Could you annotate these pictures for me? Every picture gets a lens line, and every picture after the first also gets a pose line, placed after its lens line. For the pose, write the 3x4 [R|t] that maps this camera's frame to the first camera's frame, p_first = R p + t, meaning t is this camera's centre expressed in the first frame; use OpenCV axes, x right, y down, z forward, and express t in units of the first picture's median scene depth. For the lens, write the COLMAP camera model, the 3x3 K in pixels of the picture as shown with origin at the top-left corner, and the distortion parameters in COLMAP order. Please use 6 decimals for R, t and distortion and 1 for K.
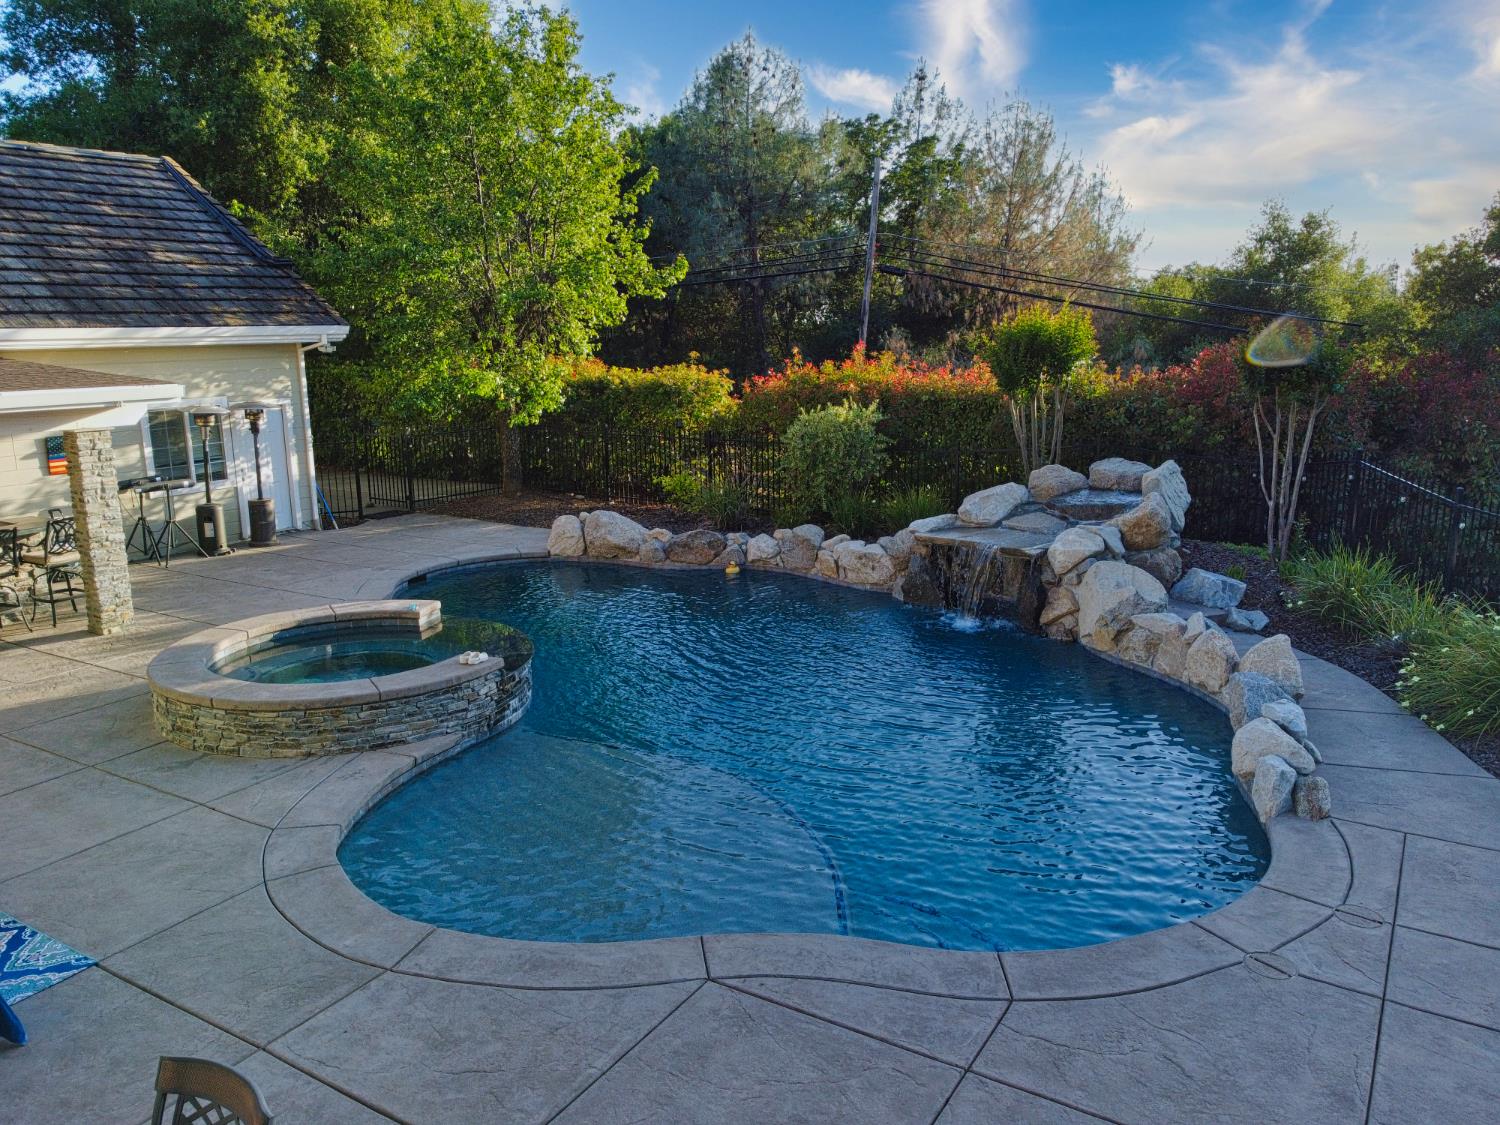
lens RADIAL K [[1138.7, 0, 747.8], [0, 1138.7, 561.8], [0, 0, 1]] dist [-0.000757, -0.004372]
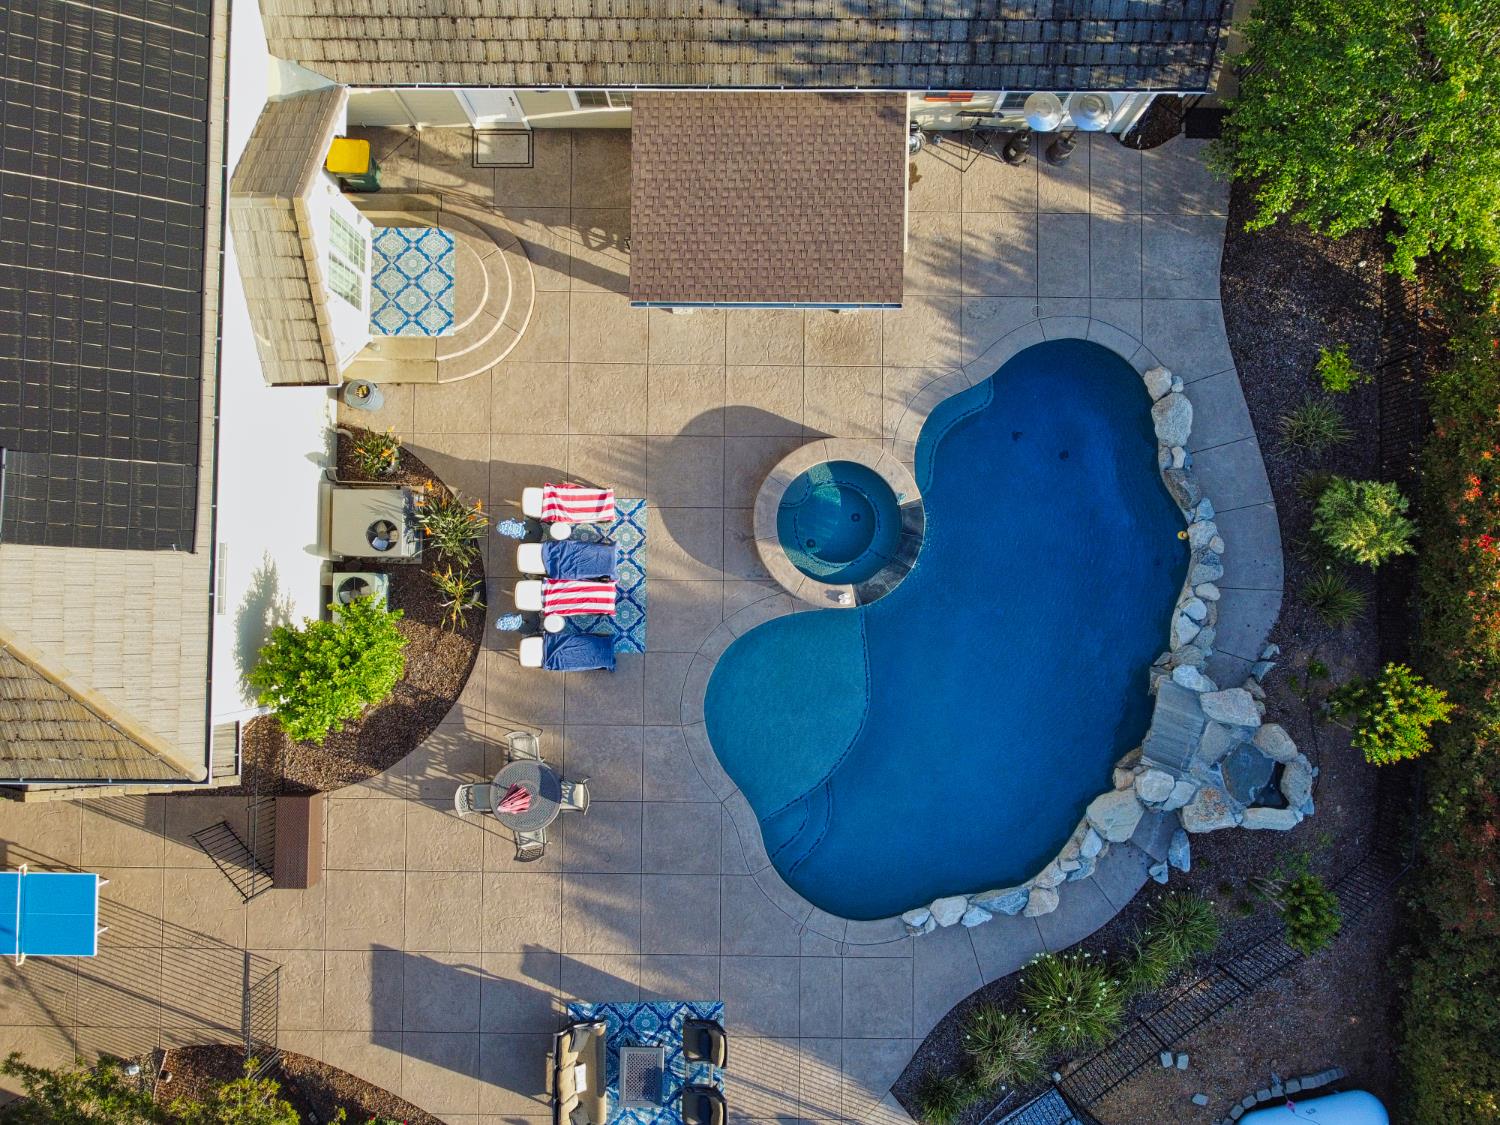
lens RADIAL K [[1138.7, 0, 747.8], [0, 1138.7, 561.8], [0, 0, 1]] dist [-0.000757, -0.004372]
pose [[0.521610, 0.852832, -0.024502, -0.208230], [-0.174357, 0.134665, 0.975431, -1.238646], [0.835178, -0.504522, 0.218940, 0.231252]]
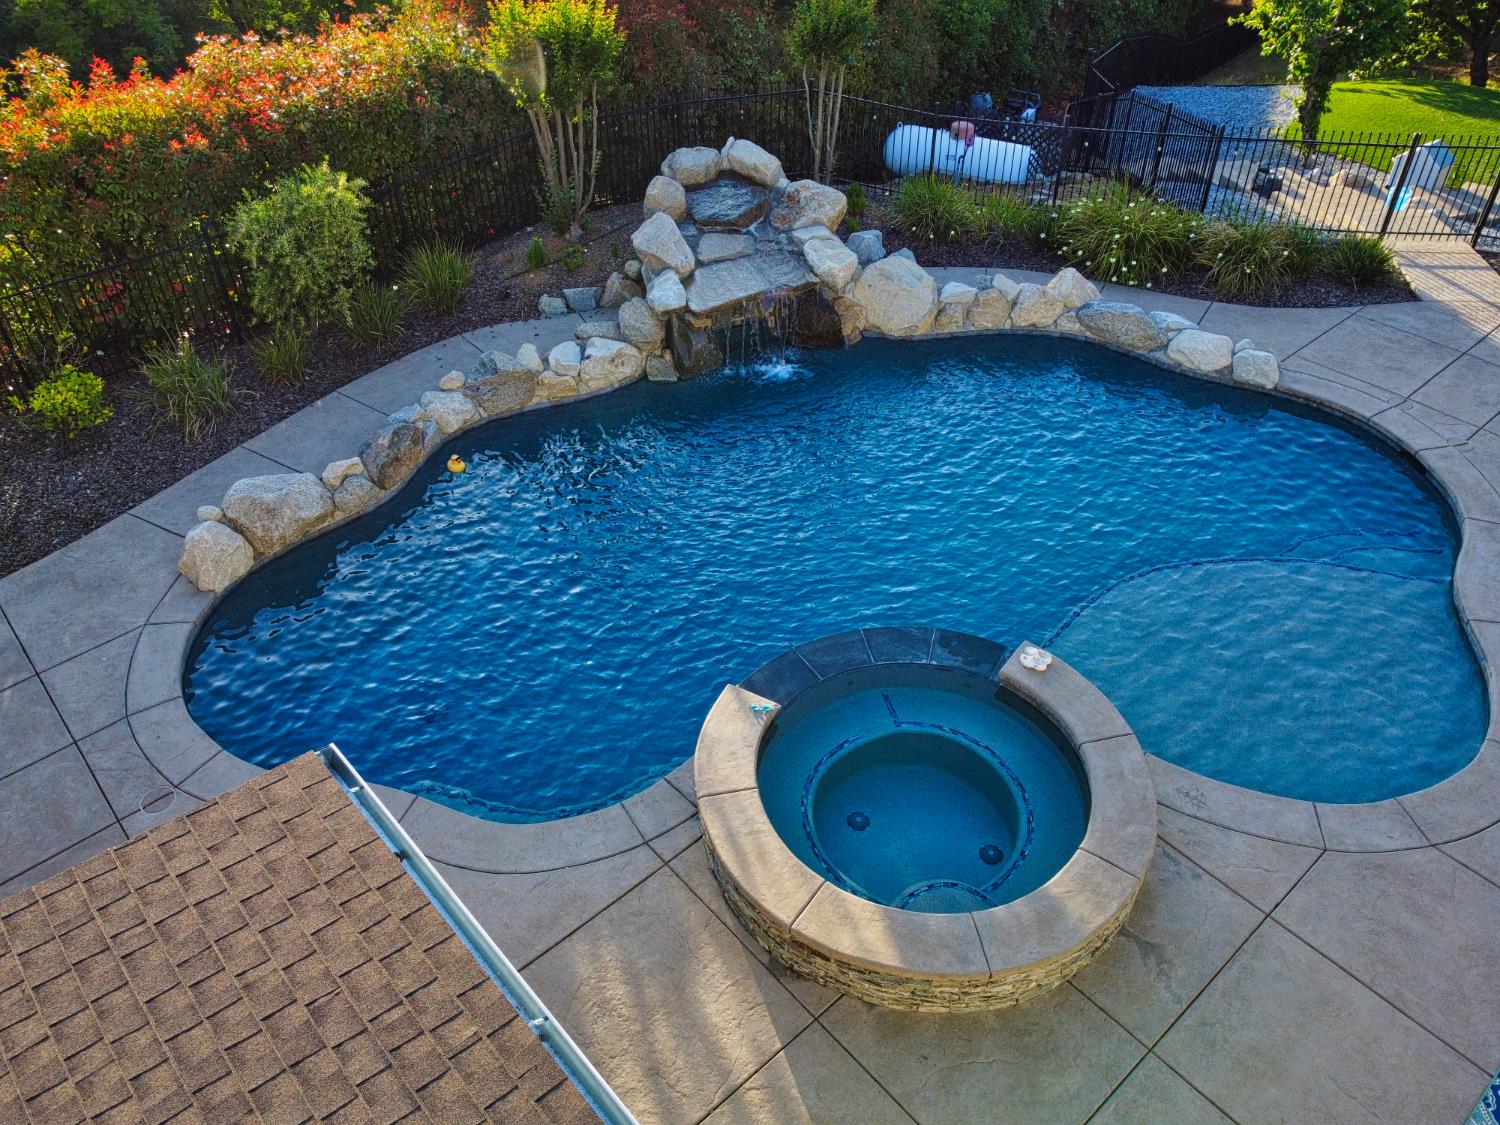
lens RADIAL K [[1138.7, 0, 747.8], [0, 1138.7, 561.8], [0, 0, 1]] dist [-0.000757, -0.004372]
pose [[0.285957, -0.613775, 0.735872, -0.562808], [0.199318, 0.789242, 0.580835, -0.339080], [-0.937284, -0.019422, 0.348026, 0.535524]]
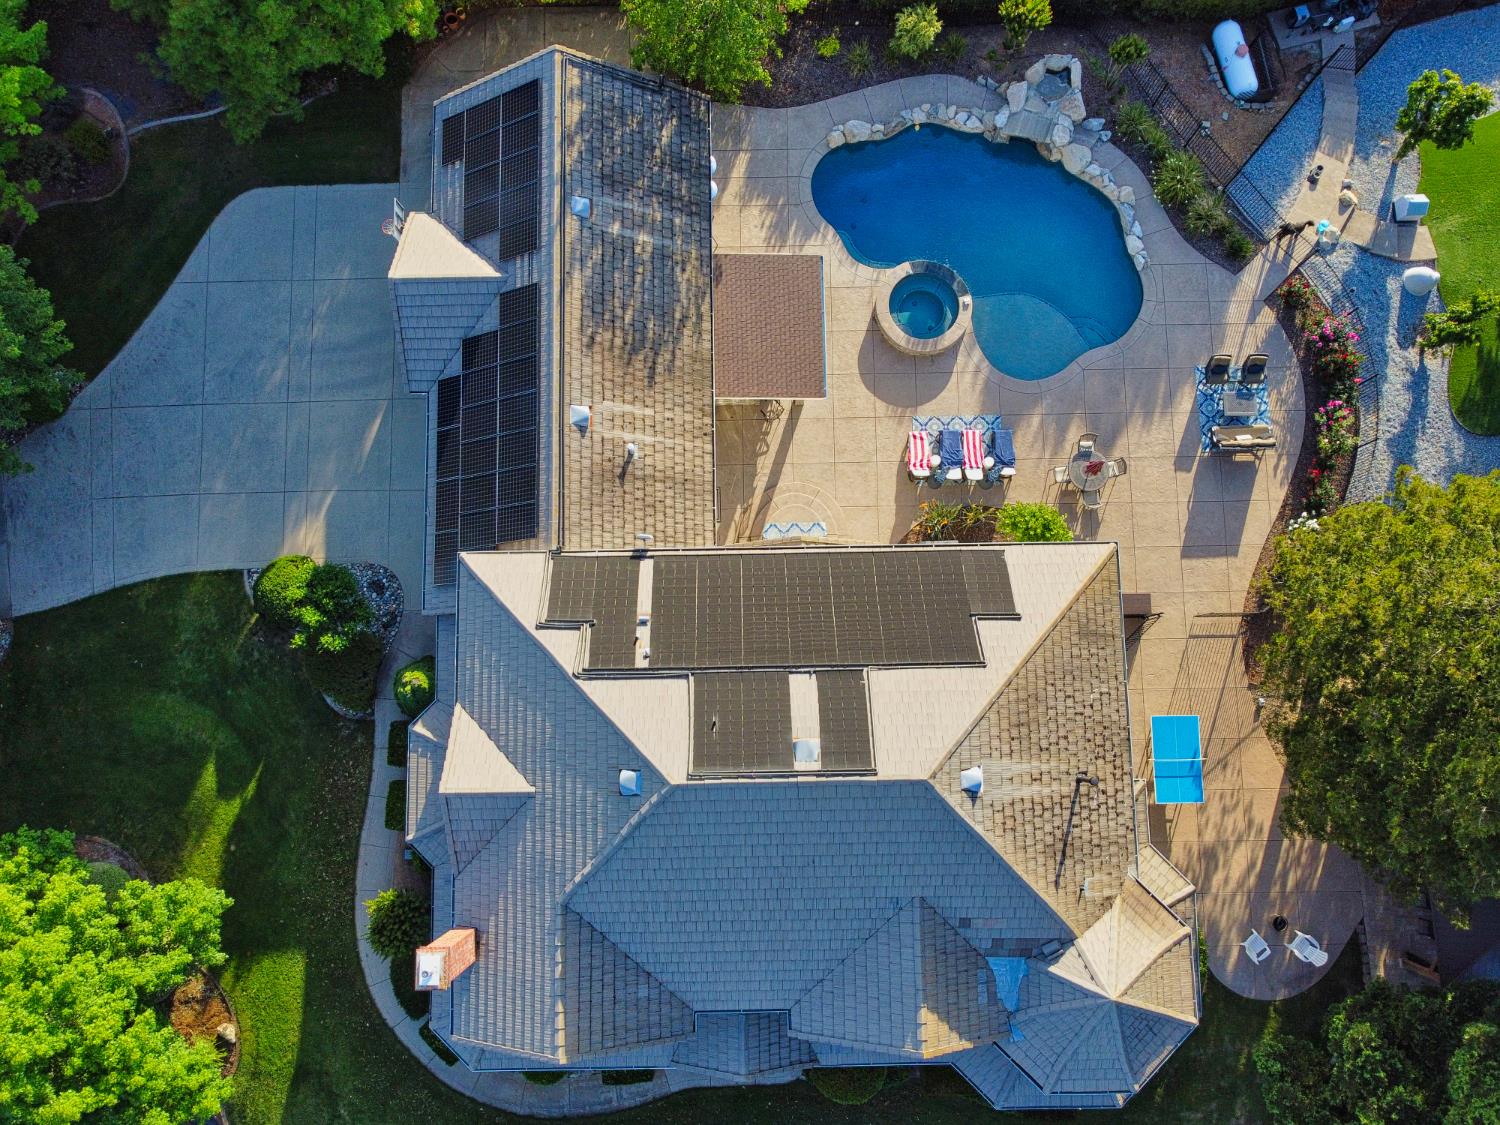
lens RADIAL K [[1138.7, 0, 747.8], [0, 1138.7, 561.8], [0, 0, 1]] dist [-0.000757, -0.004372]
pose [[0.839410, -0.537345, 0.081549, -1.017913], [0.104813, 0.307276, 0.945831, -2.085789], [-0.533296, -0.785393, 0.314252, -0.337012]]
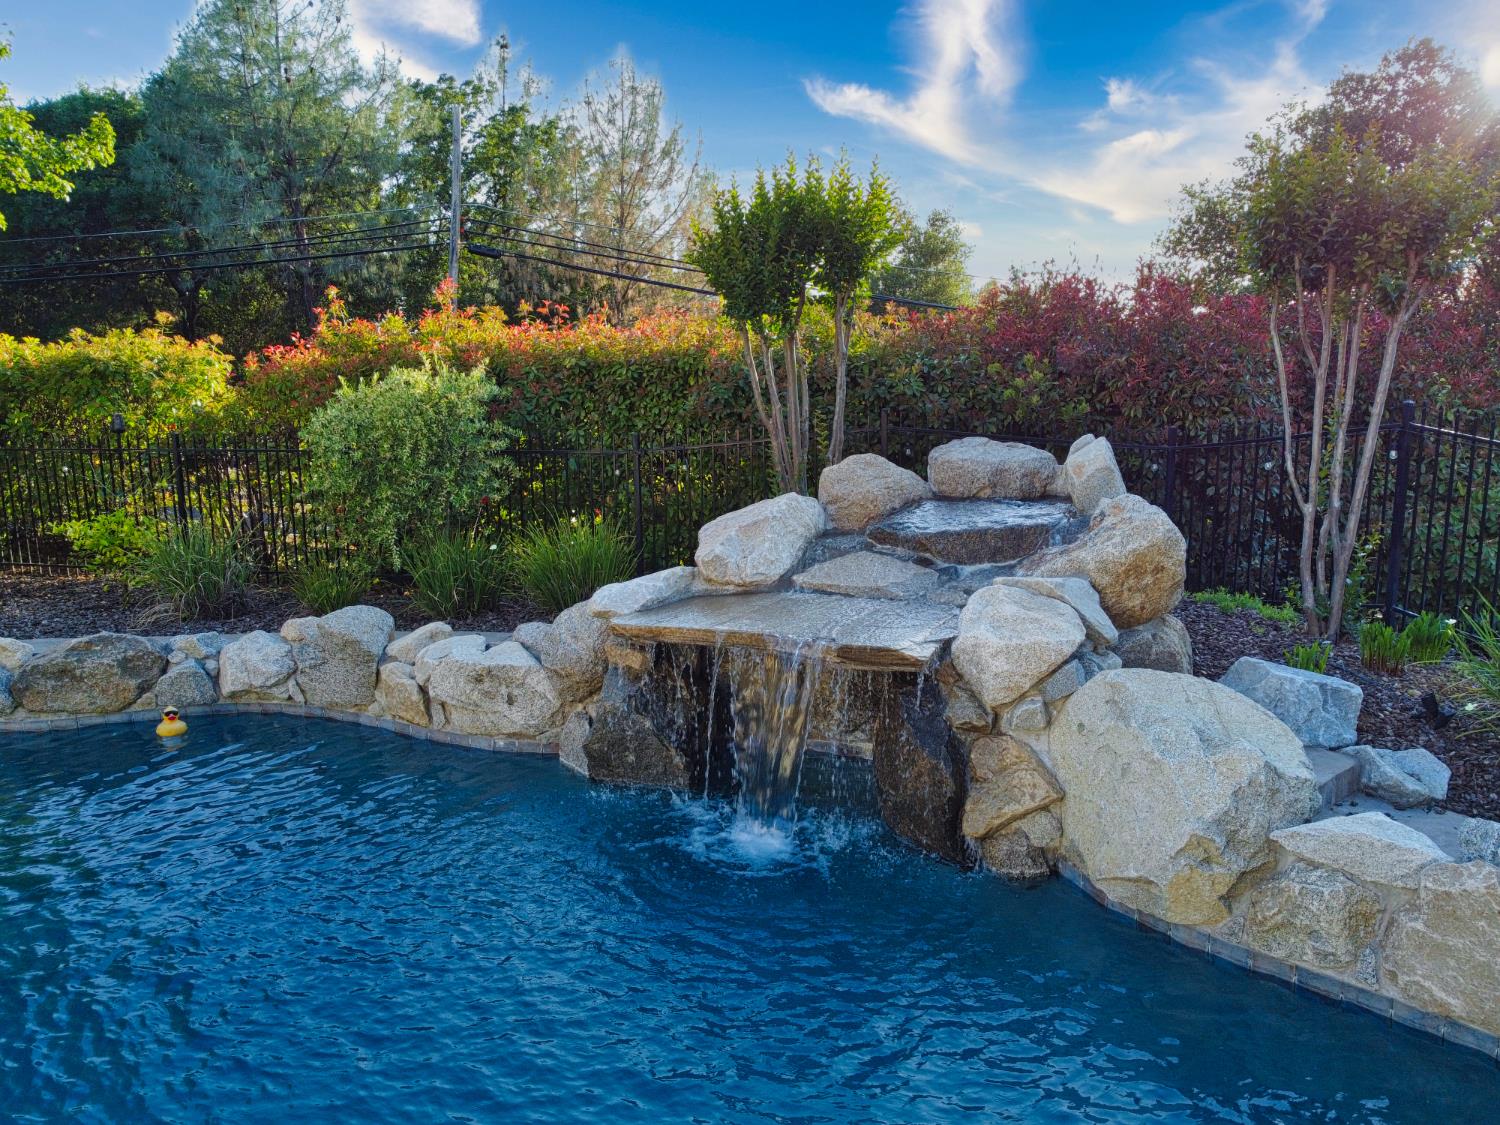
lens RADIAL K [[1138.7, 0, 747.8], [0, 1138.7, 561.8], [0, 0, 1]] dist [-0.000757, -0.004372]
pose [[0.939203, -0.059738, 0.338127, 0.046203], [0.071426, 0.997198, -0.022221, -0.028262], [-0.335852, 0.045021, 0.940838, 0.502021]]
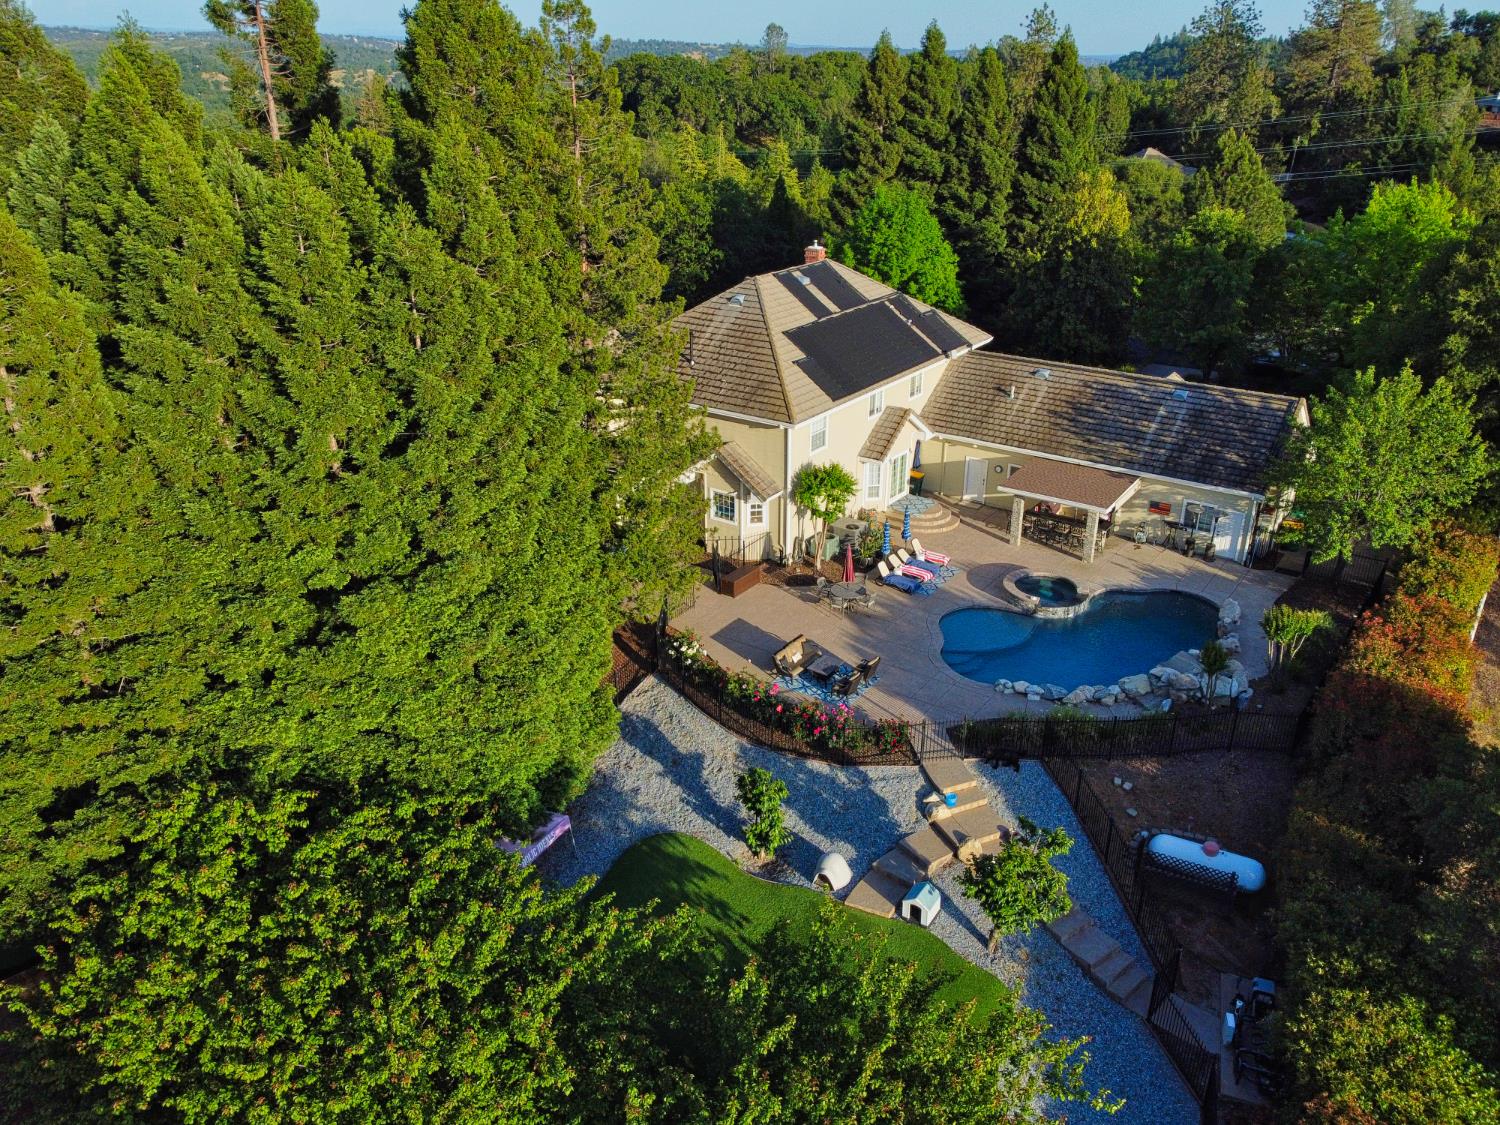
lens RADIAL K [[1138.7, 0, 747.8], [0, 1138.7, 561.8], [0, 0, 1]] dist [-0.000757, -0.004372]
pose [[-0.056627, 0.418818, -0.906303, 2.284462], [-0.200911, 0.884410, 0.421254, -1.018086], [0.977972, 0.205940, 0.034064, -0.170583]]
